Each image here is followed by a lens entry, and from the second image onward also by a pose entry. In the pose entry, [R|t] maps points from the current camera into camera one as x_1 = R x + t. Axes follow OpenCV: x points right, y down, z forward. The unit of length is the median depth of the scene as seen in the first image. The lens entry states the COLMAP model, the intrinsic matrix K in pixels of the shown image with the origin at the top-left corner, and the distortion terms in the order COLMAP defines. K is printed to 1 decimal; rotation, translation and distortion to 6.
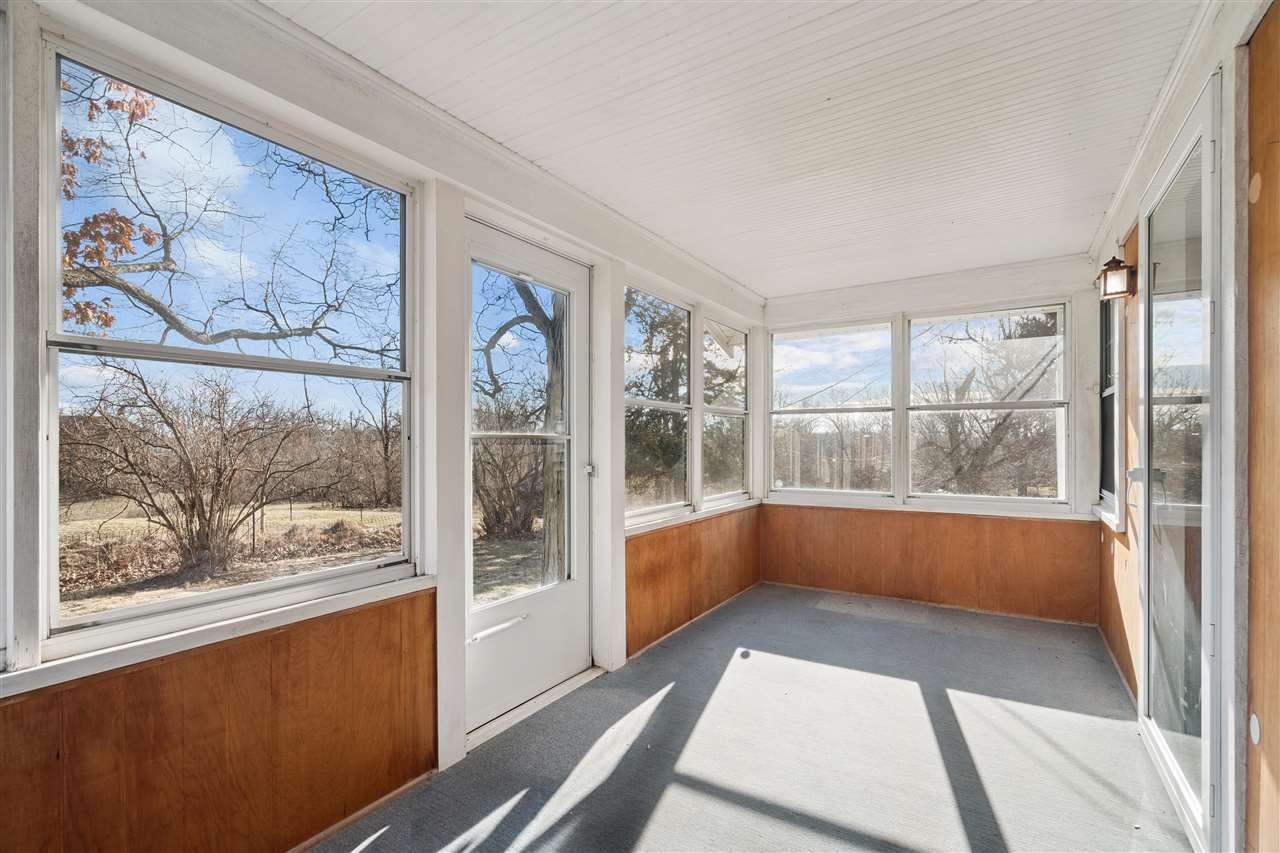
lens RADIAL K [[583.4, 0, 642.3], [0, 583.4, 435.0], [0, 0, 1]] dist [-0.005174, -0.000241]
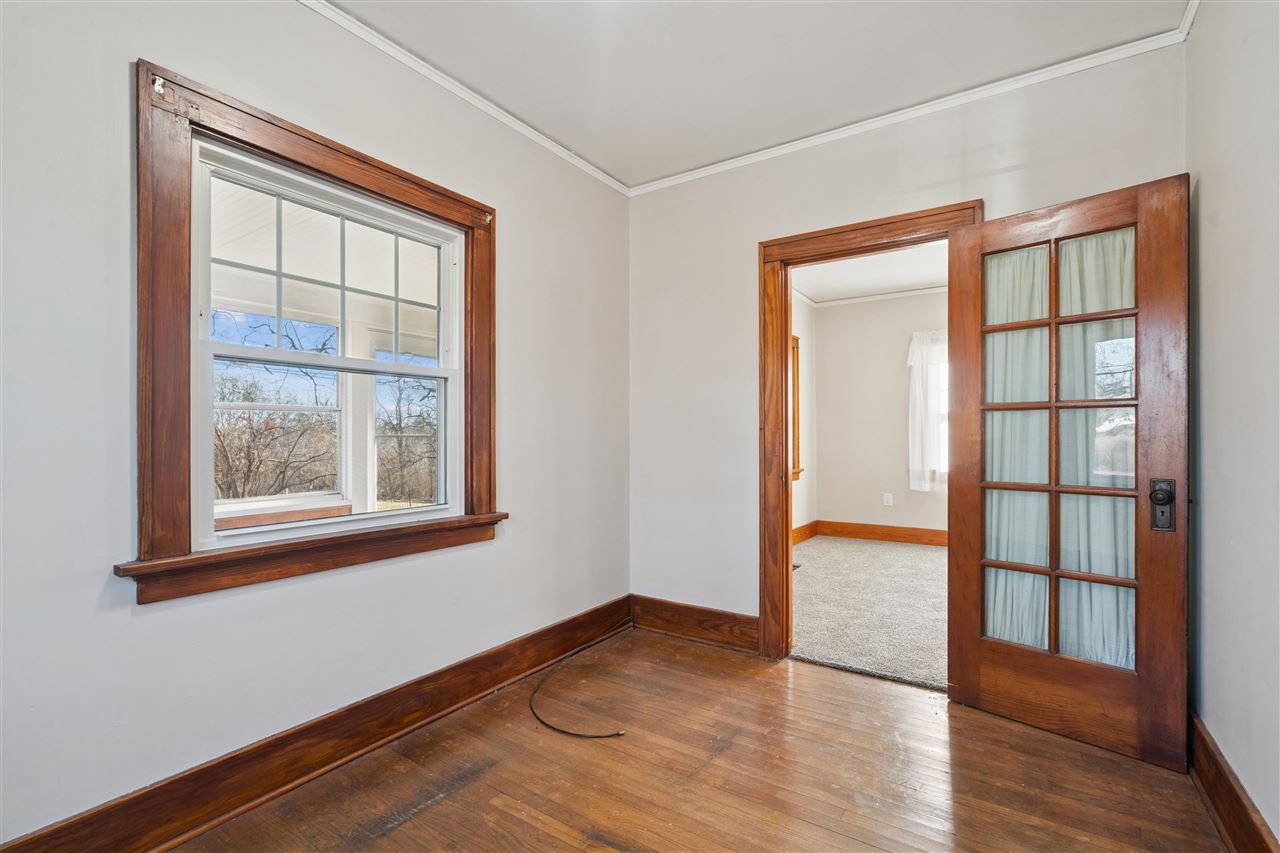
lens RADIAL K [[583.4, 0, 643.3], [0, 583.4, 430.4], [0, 0, 1]] dist [-0.005174, -0.000241]
pose [[0.999556, -0.000441, -0.029784, 0.155741], [0.000415, 1.000000, -0.000896, -0.003880], [0.029784, 0.000883, 0.999556, -0.224944]]
